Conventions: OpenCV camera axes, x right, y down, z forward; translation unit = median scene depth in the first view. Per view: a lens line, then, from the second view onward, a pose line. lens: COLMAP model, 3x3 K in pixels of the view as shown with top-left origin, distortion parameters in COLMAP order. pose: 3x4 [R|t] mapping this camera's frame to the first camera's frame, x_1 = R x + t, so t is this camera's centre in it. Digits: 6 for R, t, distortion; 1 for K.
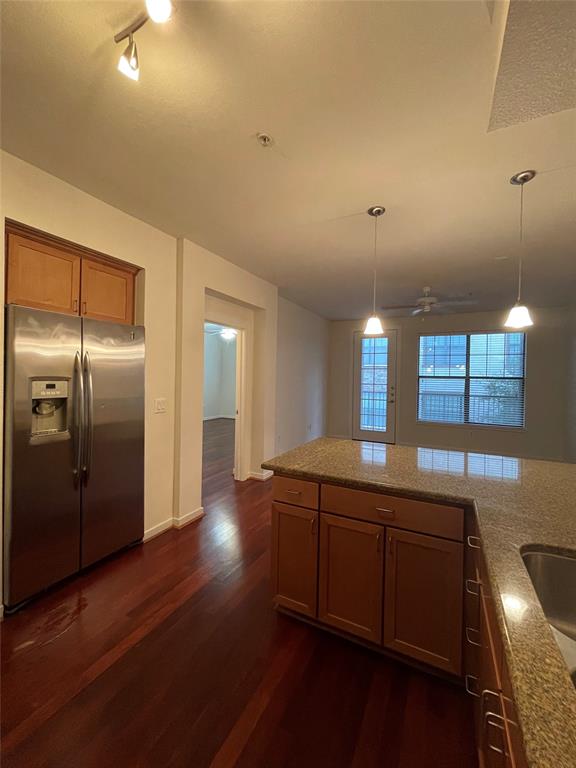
lens RADIAL K [[309.1, 0, 291.1], [0, 309.1, 383.2], [0, 0, 1]] dist [-0.001140, 0.000300]
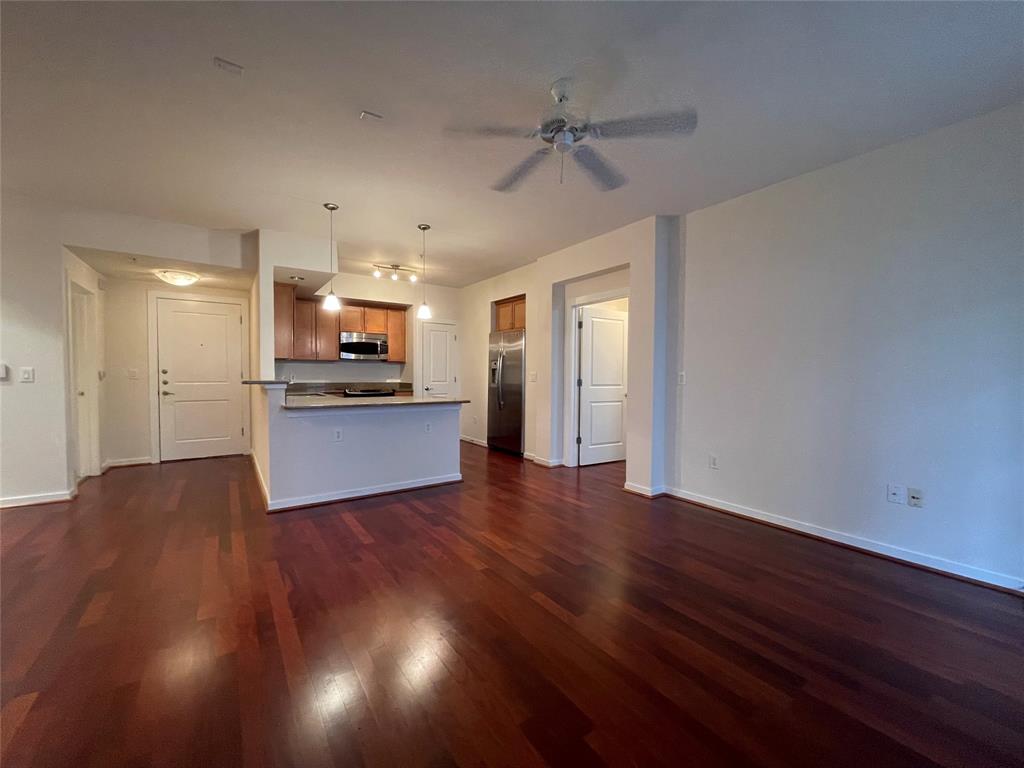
lens RADIAL K [[412.2, 0, 506.9], [0, 412.2, 384.1], [0, 0, 1]] dist [-0.001140, 0.000300]
pose [[-0.479904, 0.003327, -0.877315, 0.647112], [-0.038989, 0.998924, 0.025116, 0.028281], [0.876454, 0.046258, -0.479258, 0.849256]]
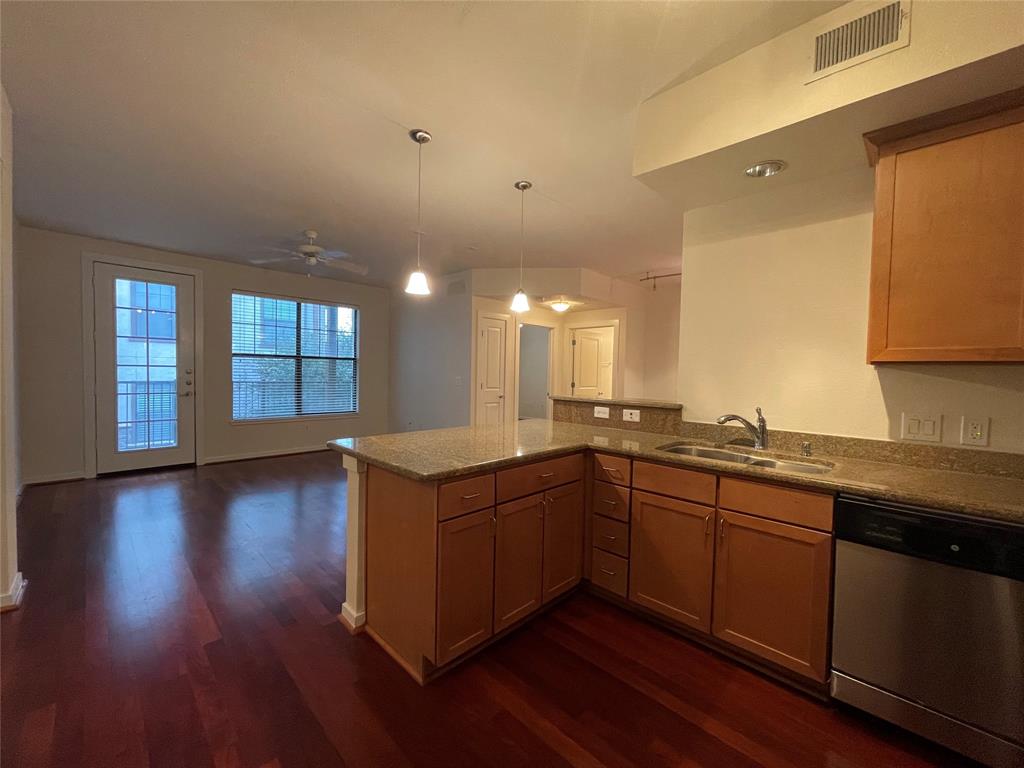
lens RADIAL K [[412.2, 0, 504.3], [0, 412.2, 383.0], [0, 0, 1]] dist [-0.001140, 0.000300]
pose [[0.312535, -0.039022, 0.949104, -0.261323], [0.008758, 0.999232, 0.038199, 0.012484], [-0.949866, -0.003626, 0.312637, 0.178501]]
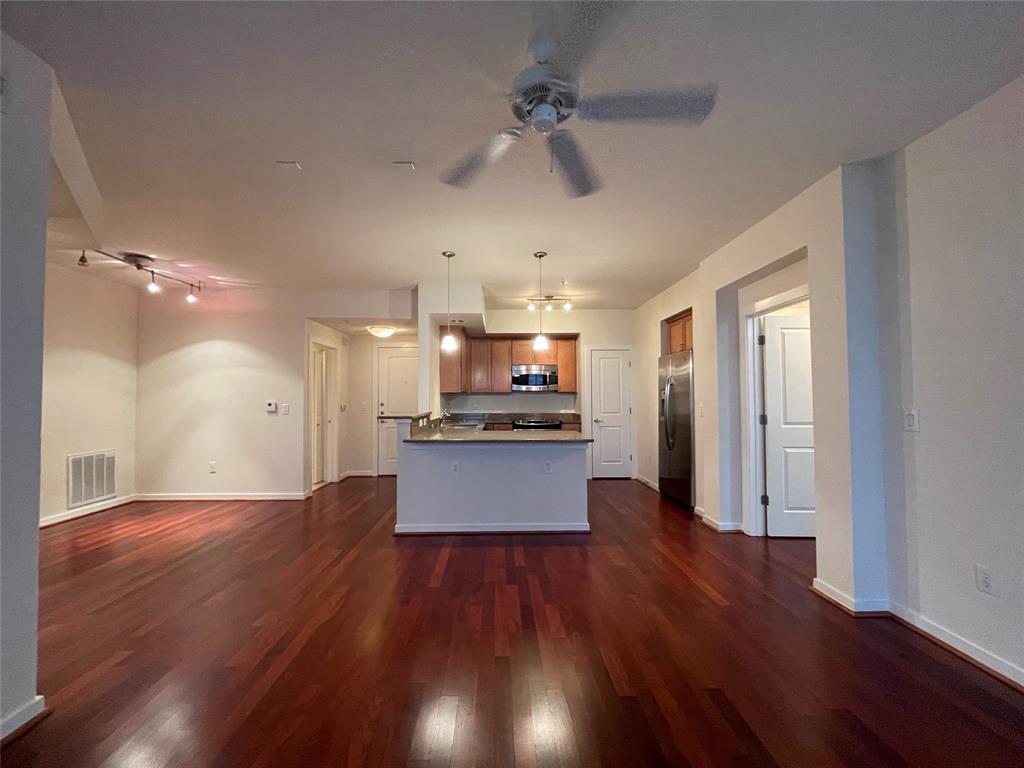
lens RADIAL K [[412.2, 0, 506.3], [0, 412.2, 383.5], [0, 0, 1]] dist [-0.001140, 0.000300]
pose [[-0.883121, -0.030563, -0.468148, 0.455343], [-0.024448, 0.999518, -0.019134, 0.007955], [0.468507, -0.005452, -0.883443, 0.940477]]
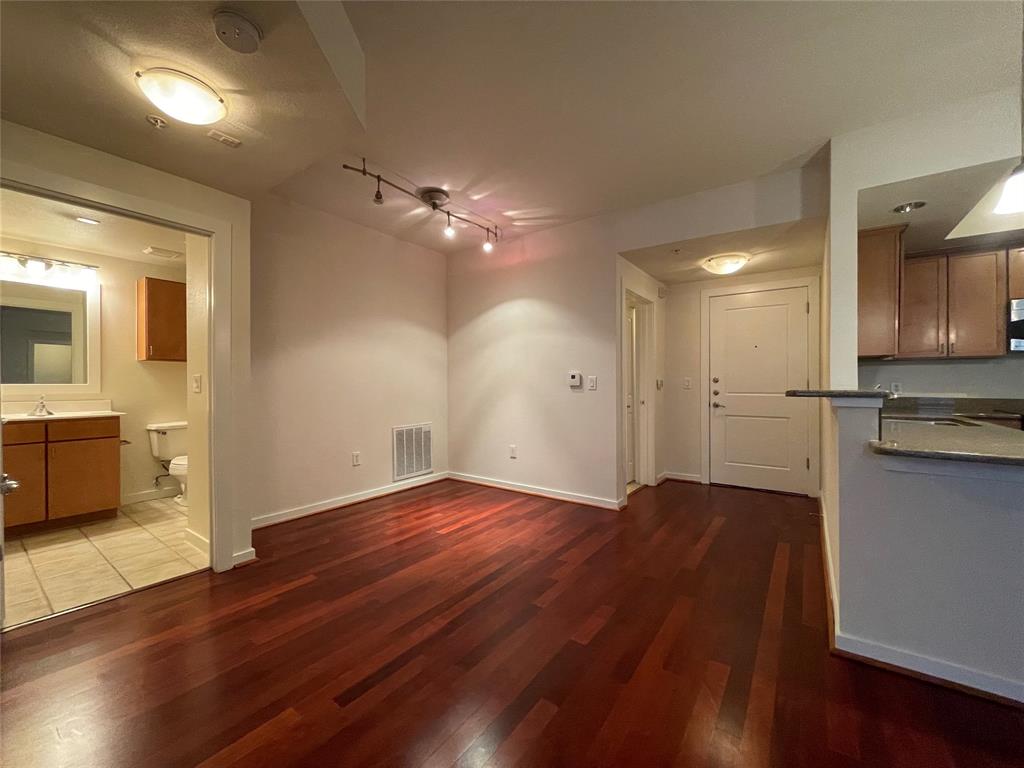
lens RADIAL K [[412.2, 0, 506.2], [0, 412.2, 384.7], [0, 0, 1]] dist [-0.001140, 0.000300]
pose [[-0.986480, -0.019043, 0.162771, 0.485618], [-0.013927, 0.999374, 0.032510, 0.040582], [-0.163288, 0.029804, -0.986128, 0.604825]]
